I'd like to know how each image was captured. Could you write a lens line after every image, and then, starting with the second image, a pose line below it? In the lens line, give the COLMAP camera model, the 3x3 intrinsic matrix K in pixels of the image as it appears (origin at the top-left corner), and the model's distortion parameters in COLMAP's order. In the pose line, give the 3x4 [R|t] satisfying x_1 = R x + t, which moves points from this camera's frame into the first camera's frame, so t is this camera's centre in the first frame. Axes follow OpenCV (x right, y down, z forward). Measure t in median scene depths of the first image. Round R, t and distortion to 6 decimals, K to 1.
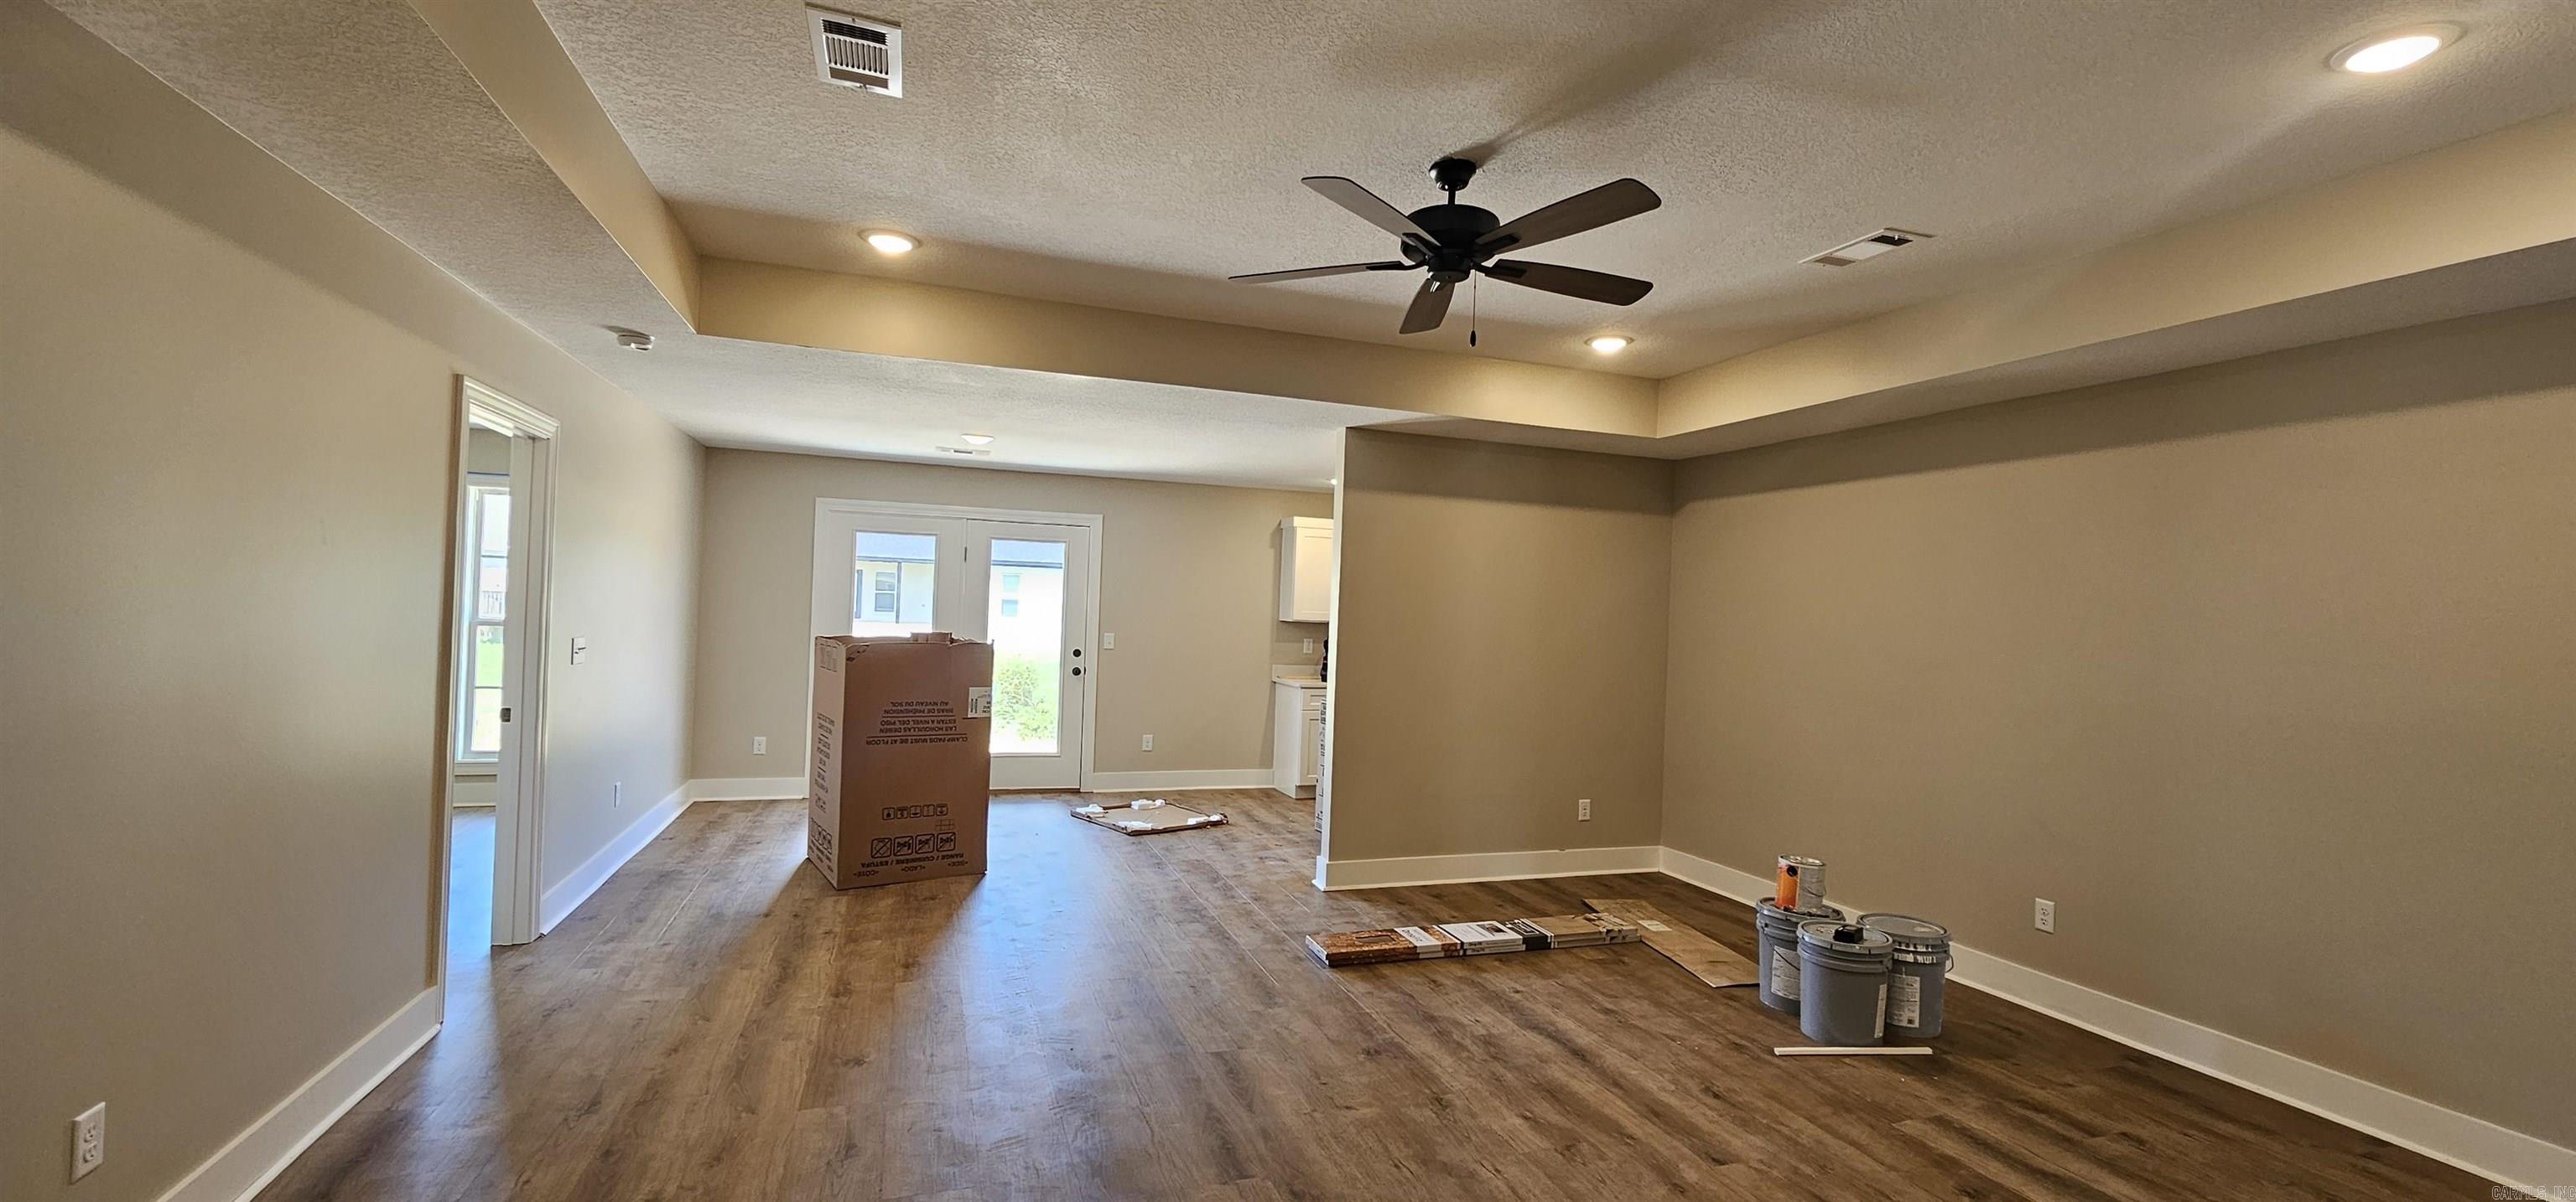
lens RADIAL K [[1058.0, 0, 1288.0], [0, 1058.0, 601.0], [0, 0, 1]] dist [-0.001523, 0.000027]
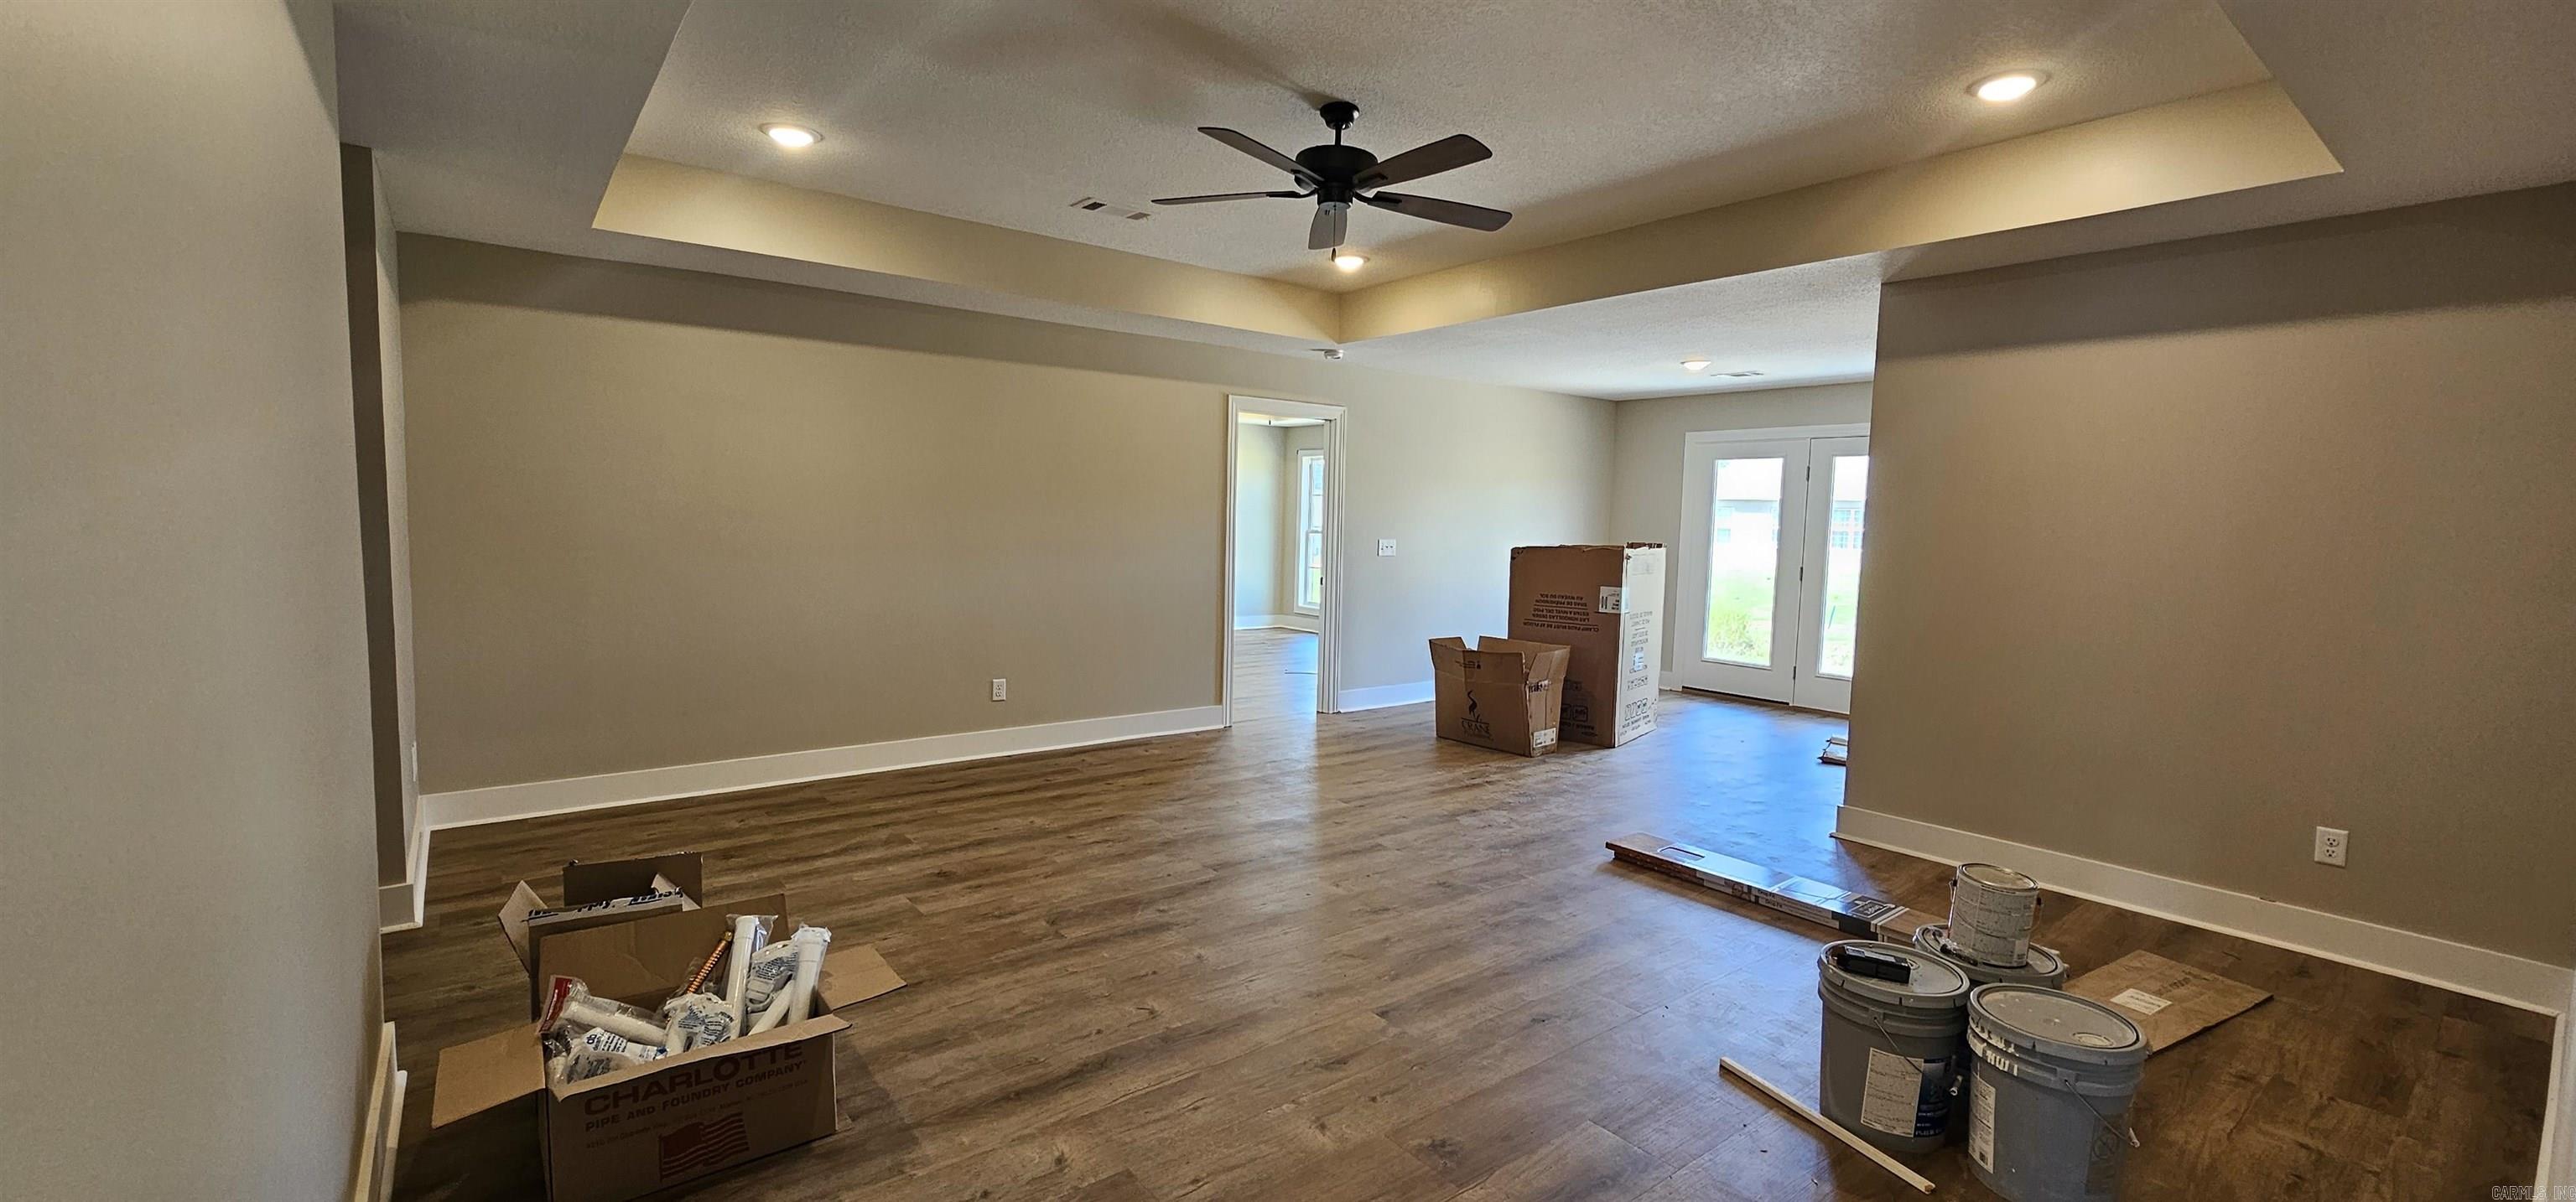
lens RADIAL K [[1035.0, 0, 1289.7], [0, 1035.0, 567.6], [0, 0, 1]] dist [-0.000430, -0.000025]
pose [[0.324275, 0.021380, -0.945721, 0.911697], [-0.000786, 0.999750, 0.022332, 0.047032], [0.945963, -0.006499, 0.324211, 0.400903]]
